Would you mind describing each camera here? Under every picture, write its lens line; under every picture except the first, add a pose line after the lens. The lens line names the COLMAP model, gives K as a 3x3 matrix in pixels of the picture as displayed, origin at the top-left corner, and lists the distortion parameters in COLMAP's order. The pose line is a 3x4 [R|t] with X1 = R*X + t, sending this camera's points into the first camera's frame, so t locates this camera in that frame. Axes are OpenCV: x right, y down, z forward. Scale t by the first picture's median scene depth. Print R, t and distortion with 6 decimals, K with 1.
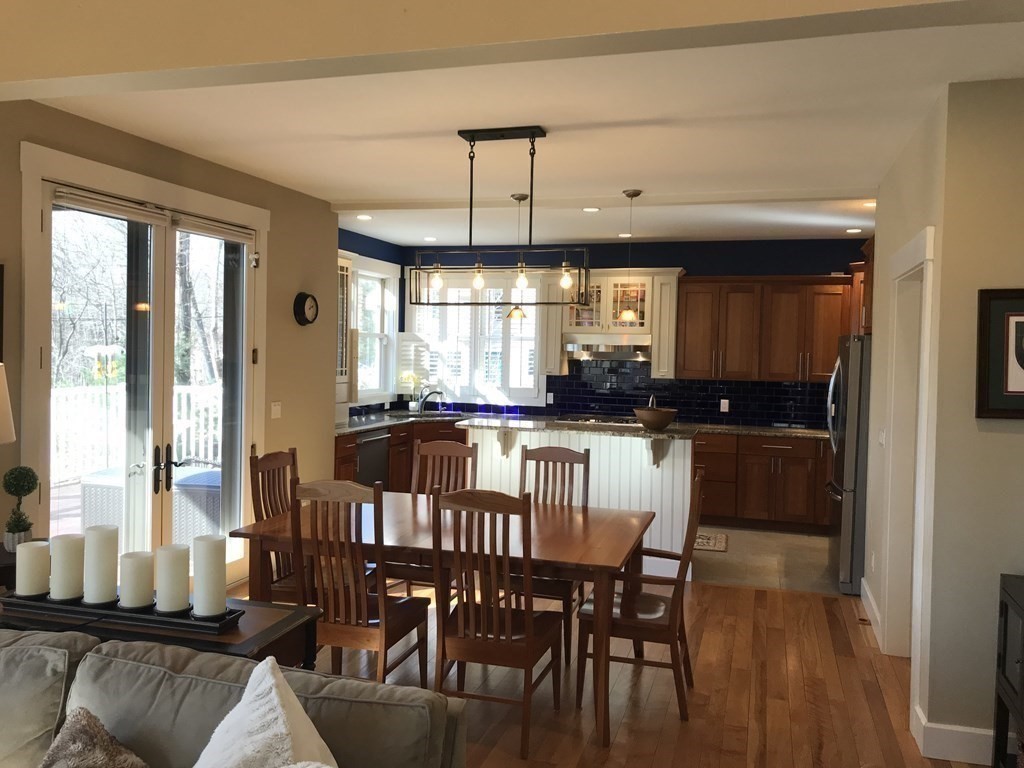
lens RADIAL K [[853.9, 0, 507.6], [0, 853.9, 382.6], [0, 0, 1]] dist [0.048410, -0.022533]
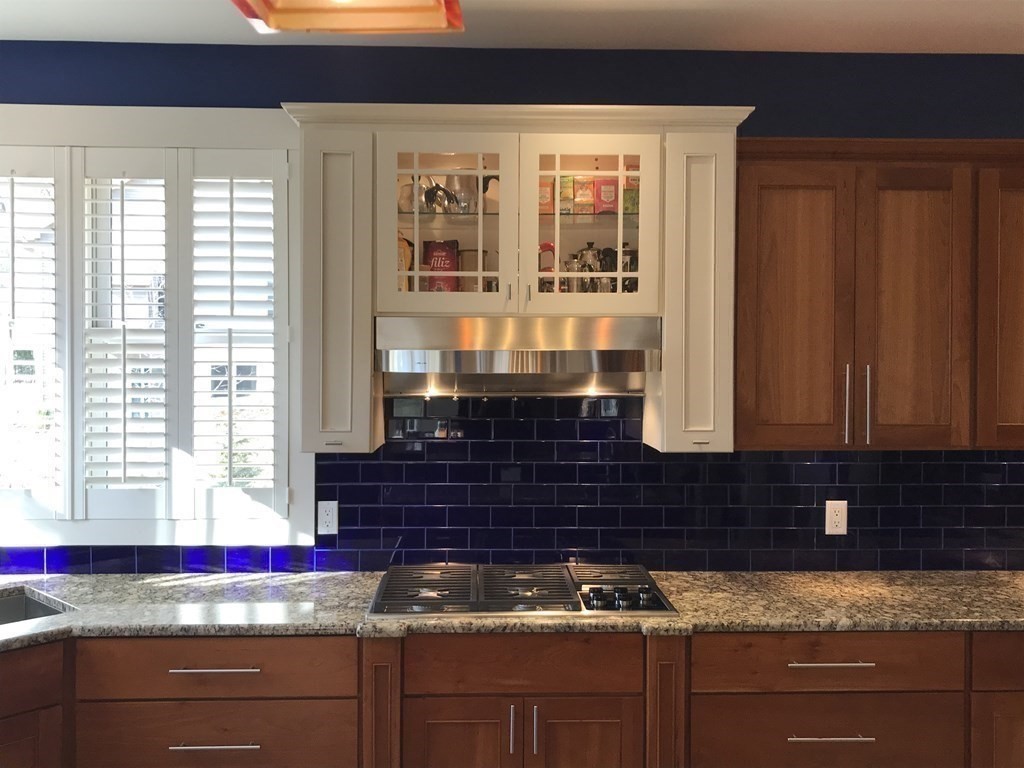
lens RADIAL K [[933.4, 0, 507.7], [0, 933.4, 369.7], [0, 0, 1]] dist [0.021163, -0.002234]
pose [[0.947859, -0.022053, 0.317926, 0.002720], [0.031744, 0.999175, -0.025334, -0.028980], [-0.317105, 0.034105, 0.947777, 0.682870]]
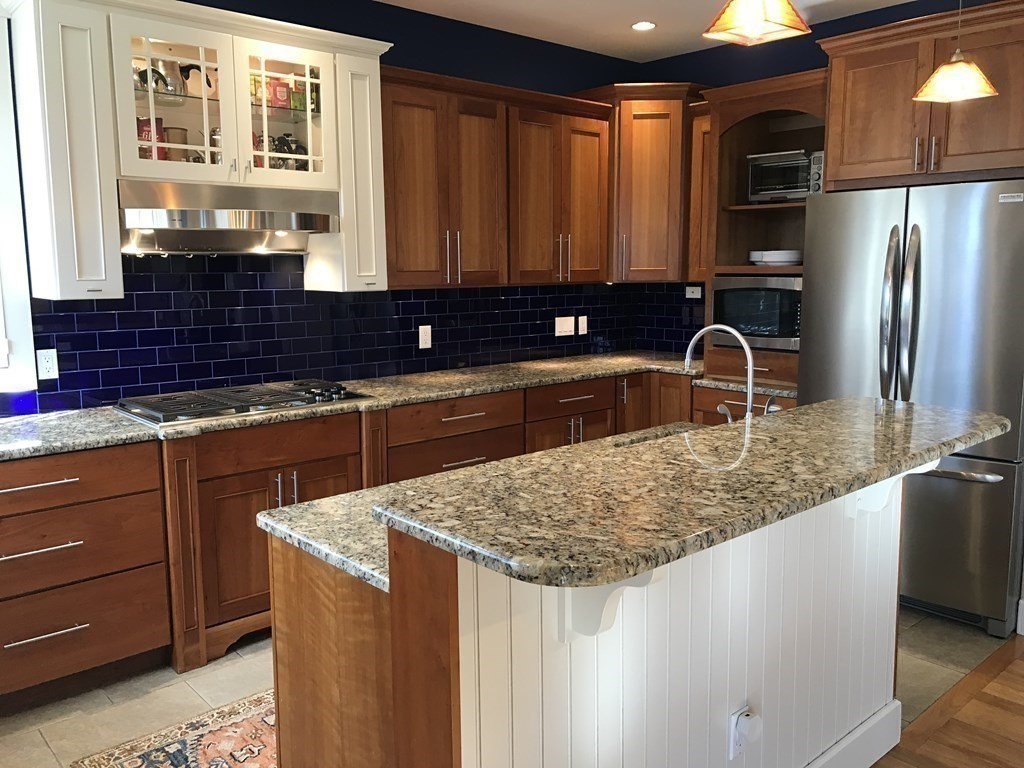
lens RADIAL K [[853.9, 0, 521.3], [0, 853.9, 377.4], [0, 0, 1]] dist [0.048410, -0.022533]
pose [[0.520814, -0.140707, 0.841994, -0.165486], [0.050537, 0.989675, 0.134127, -0.016319], [-0.852173, -0.027303, 0.522547, 0.681978]]
